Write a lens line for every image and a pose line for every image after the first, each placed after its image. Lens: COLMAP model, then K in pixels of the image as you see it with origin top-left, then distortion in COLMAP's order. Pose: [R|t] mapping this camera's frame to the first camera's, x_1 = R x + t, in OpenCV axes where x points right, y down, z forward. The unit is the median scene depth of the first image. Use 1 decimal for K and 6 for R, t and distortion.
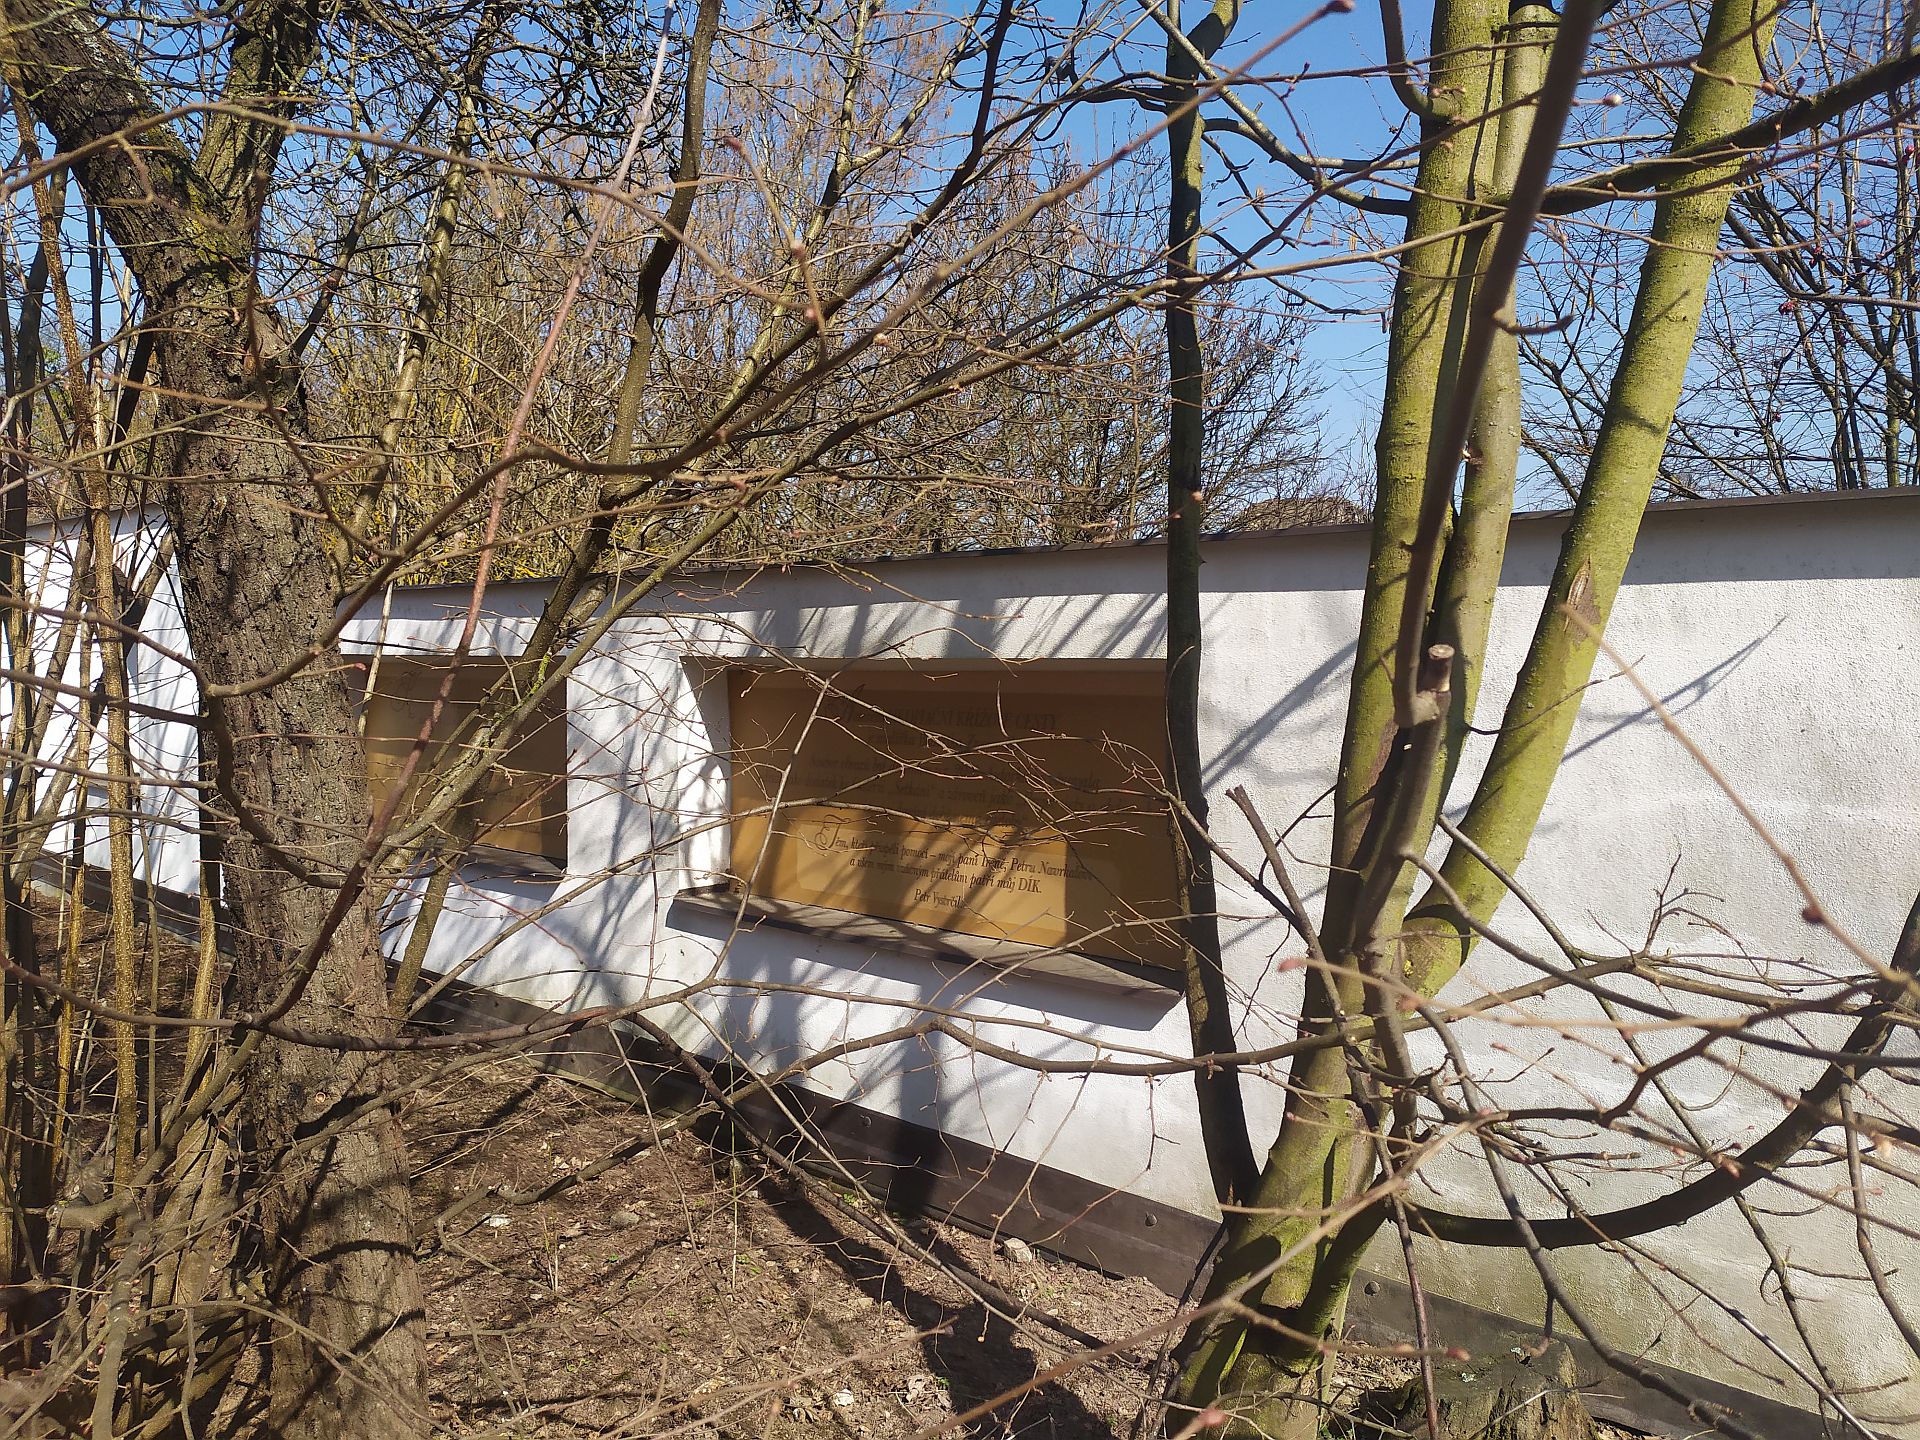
lens RADIAL K [[1436.8, 0, 959.8], [0, 1436.8, 709.9], [0, 0, 1]] dist [0.009361, -0.002722]
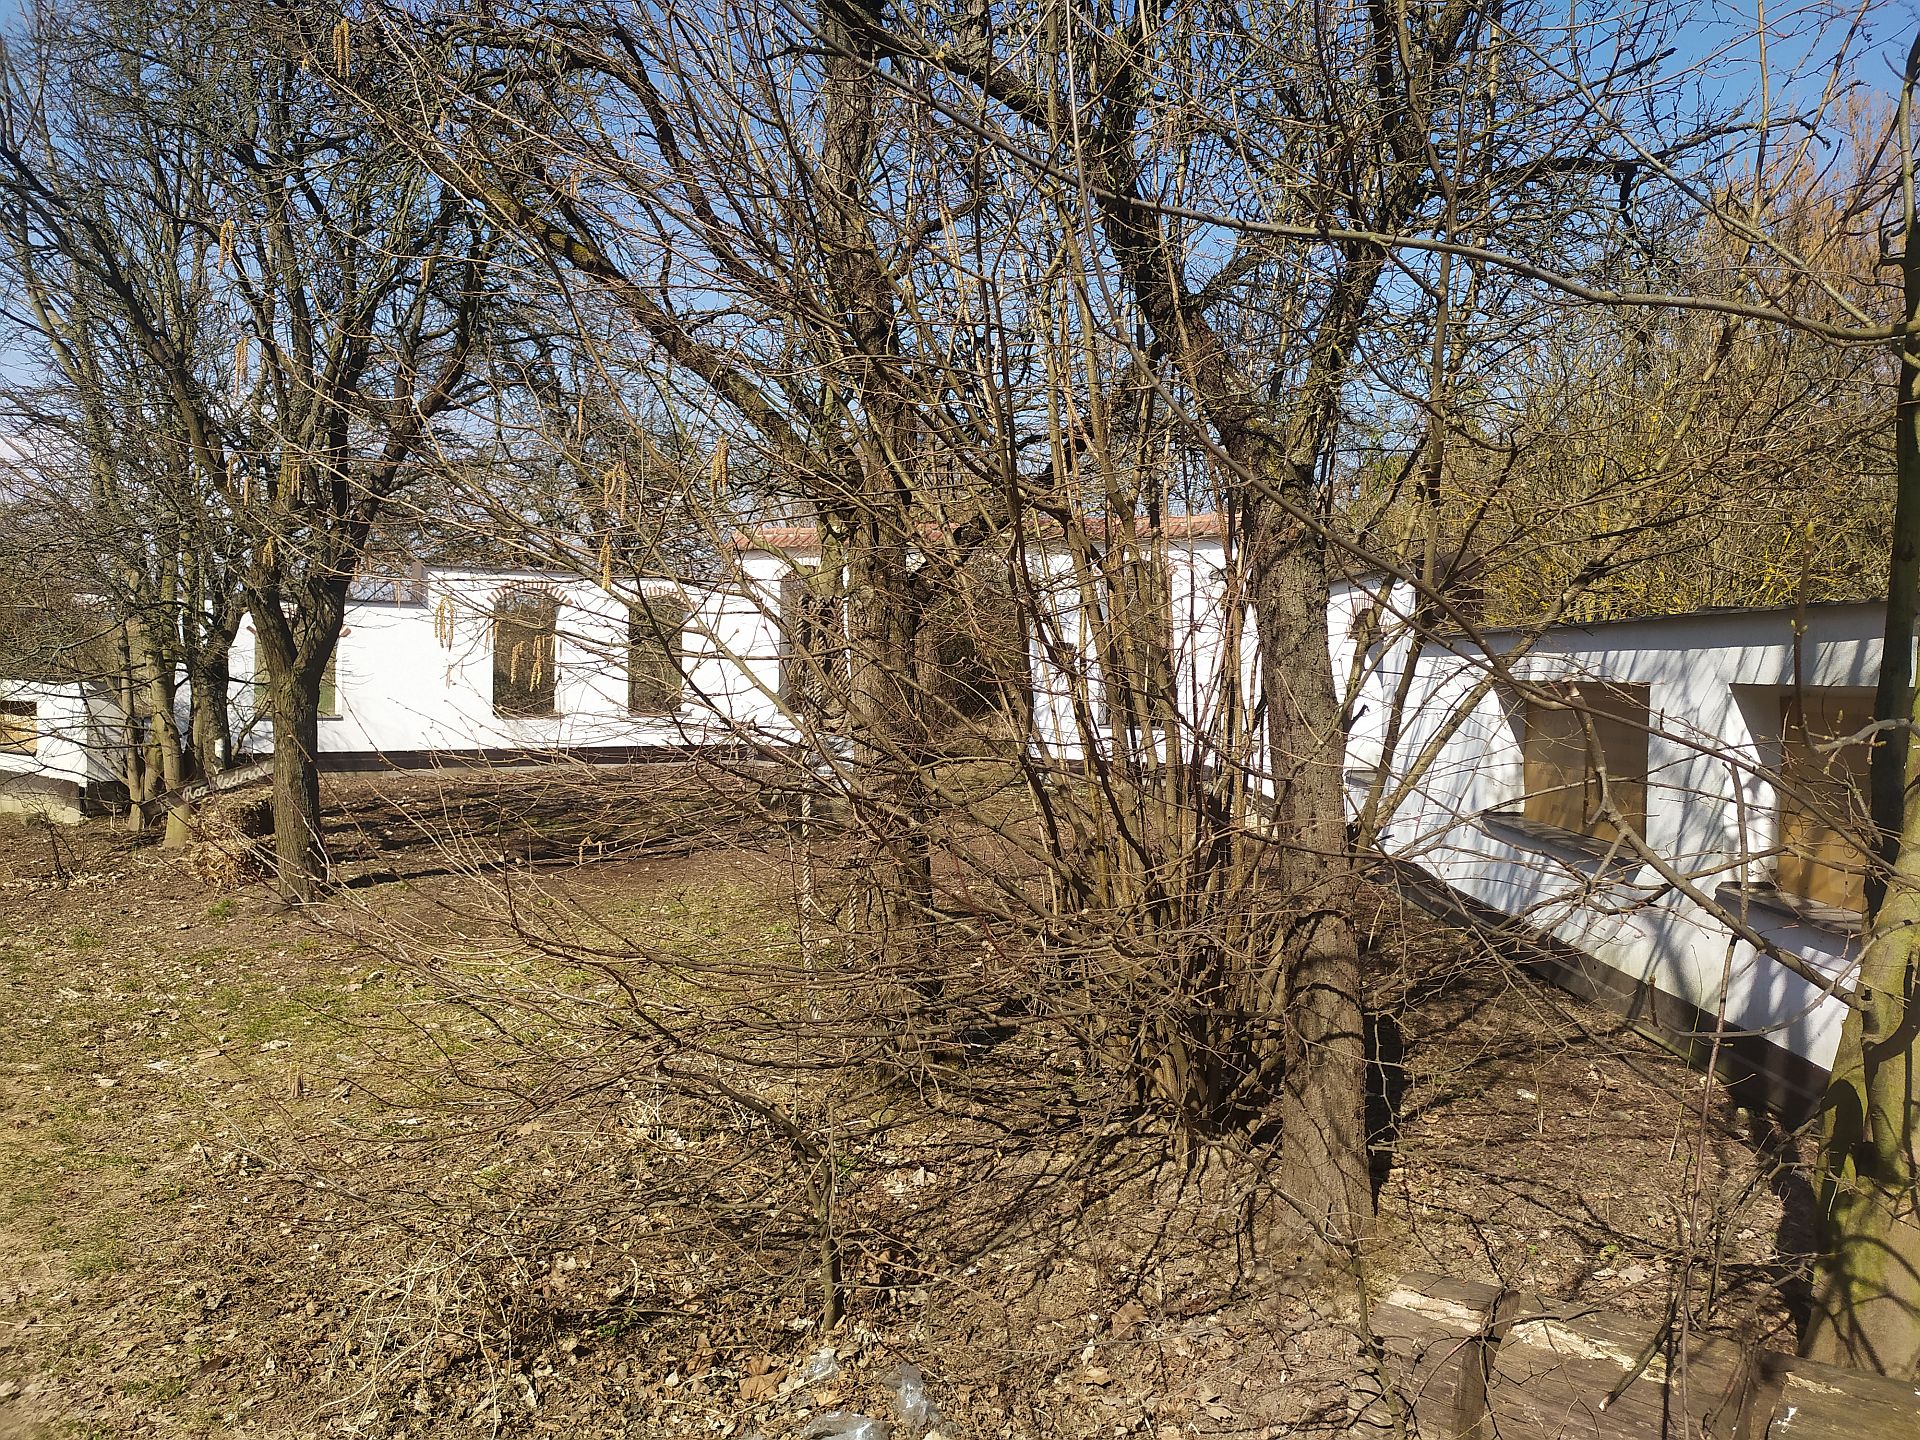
lens RADIAL K [[1436.8, 0, 960.4], [0, 1436.8, 715.7], [0, 0, 1]] dist [0.009361, -0.002722]
pose [[0.661328, 0.028286, -0.749563, 0.274670], [-0.038136, 0.999264, 0.004062, 0.008617], [0.749127, 0.025899, 0.661920, -0.255224]]
